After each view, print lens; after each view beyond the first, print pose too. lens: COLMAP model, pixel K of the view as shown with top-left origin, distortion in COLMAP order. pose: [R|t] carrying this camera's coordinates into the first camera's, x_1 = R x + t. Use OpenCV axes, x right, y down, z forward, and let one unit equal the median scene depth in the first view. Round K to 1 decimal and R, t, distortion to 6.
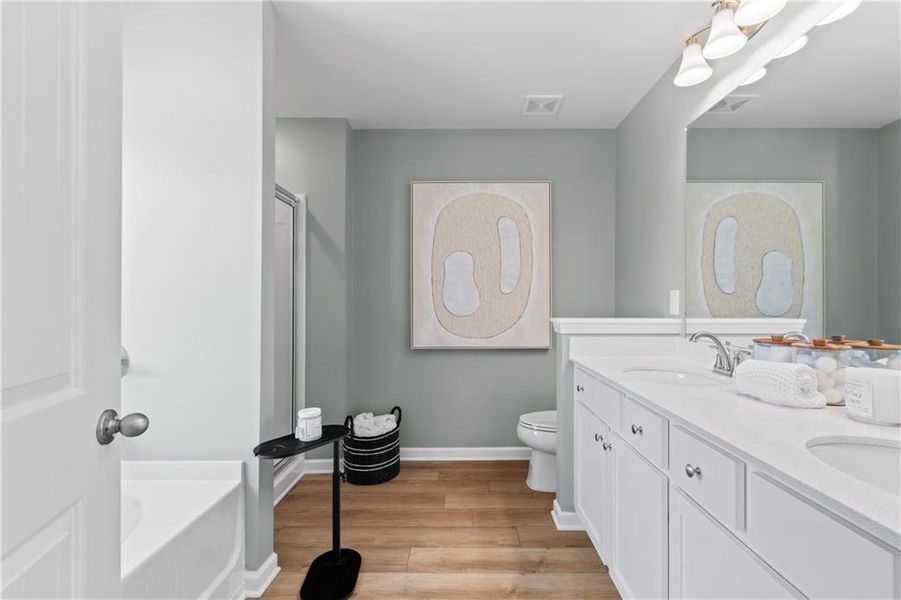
lens RADIAL K [[397.4, 0, 453.5], [0, 397.4, 299.0], [0, 0, 1]] dist [0.000981, -0.000025]
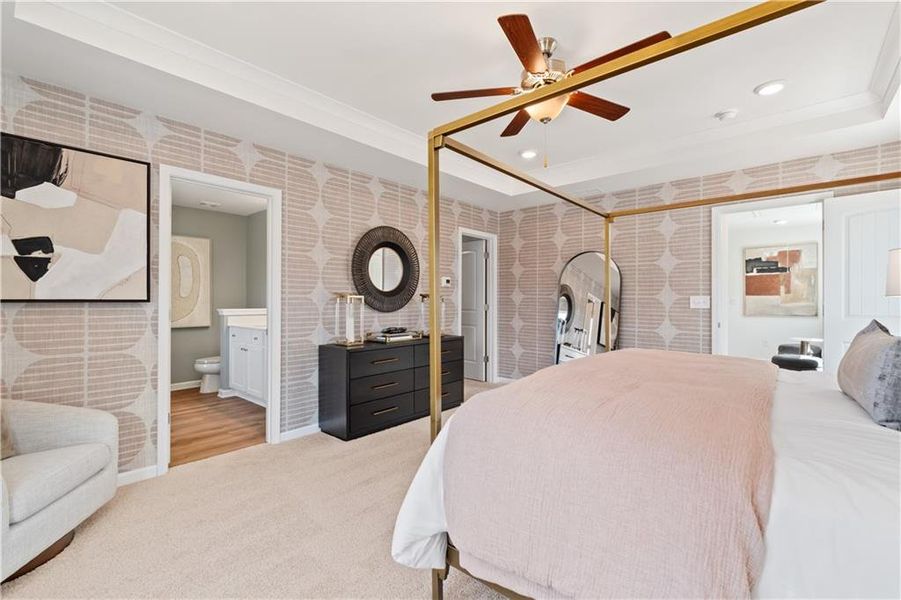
lens RADIAL K [[397.4, 0, 453.5], [0, 397.4, 299.0], [0, 0, 1]] dist [0.000981, -0.000025]
pose [[0.636128, -0.004849, 0.771568, -0.308018], [0.001015, 0.999985, 0.005447, -0.009354], [-0.771583, -0.002682, 0.636124, -0.703585]]
